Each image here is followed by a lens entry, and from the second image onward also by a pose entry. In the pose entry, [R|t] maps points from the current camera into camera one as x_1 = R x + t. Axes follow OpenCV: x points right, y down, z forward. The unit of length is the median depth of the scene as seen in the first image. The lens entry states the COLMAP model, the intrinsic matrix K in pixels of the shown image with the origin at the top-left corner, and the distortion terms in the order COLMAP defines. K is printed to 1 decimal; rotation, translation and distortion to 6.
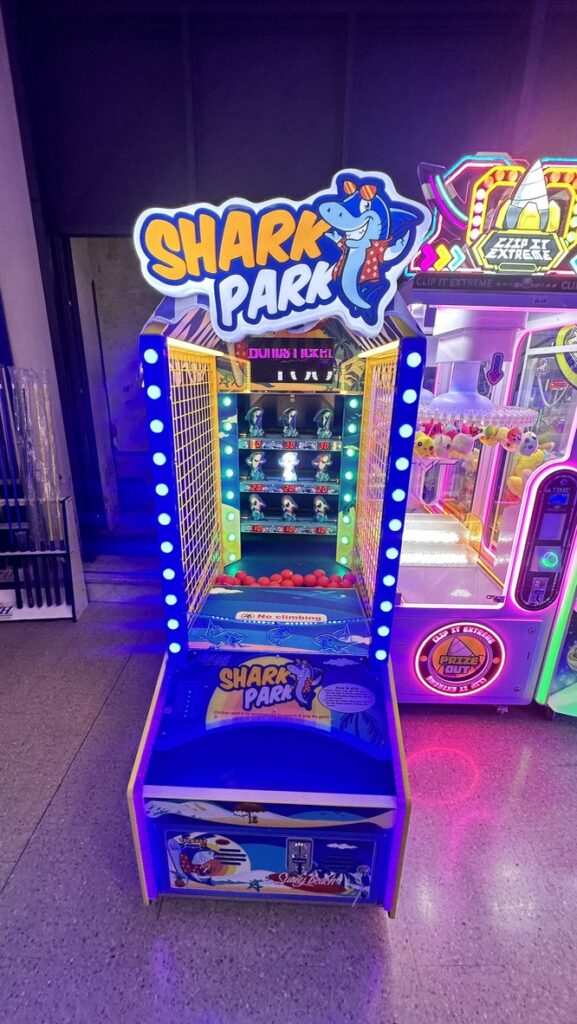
lens RADIAL K [[406.2, 0, 293.0], [0, 406.2, 511.6], [0, 0, 1]] dist [-0.004300, 0.001641]
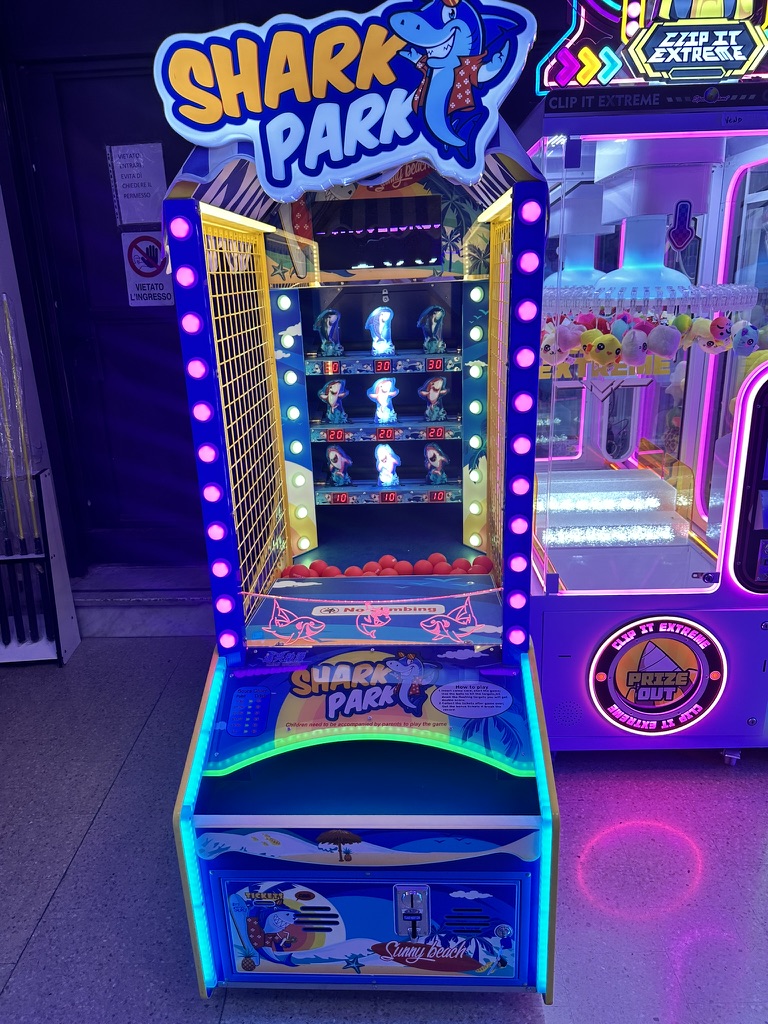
lens RADIAL K [[718.7, 0, 387.9], [0, 718.7, 514.4], [0, 0, 1]] dist [0.041095, -0.051745]
pose [[0.998423, -0.046755, -0.031078, 0.036022], [0.046553, 0.998890, -0.007163, 0.123722], [0.031379, 0.005705, 0.999491, -0.229435]]
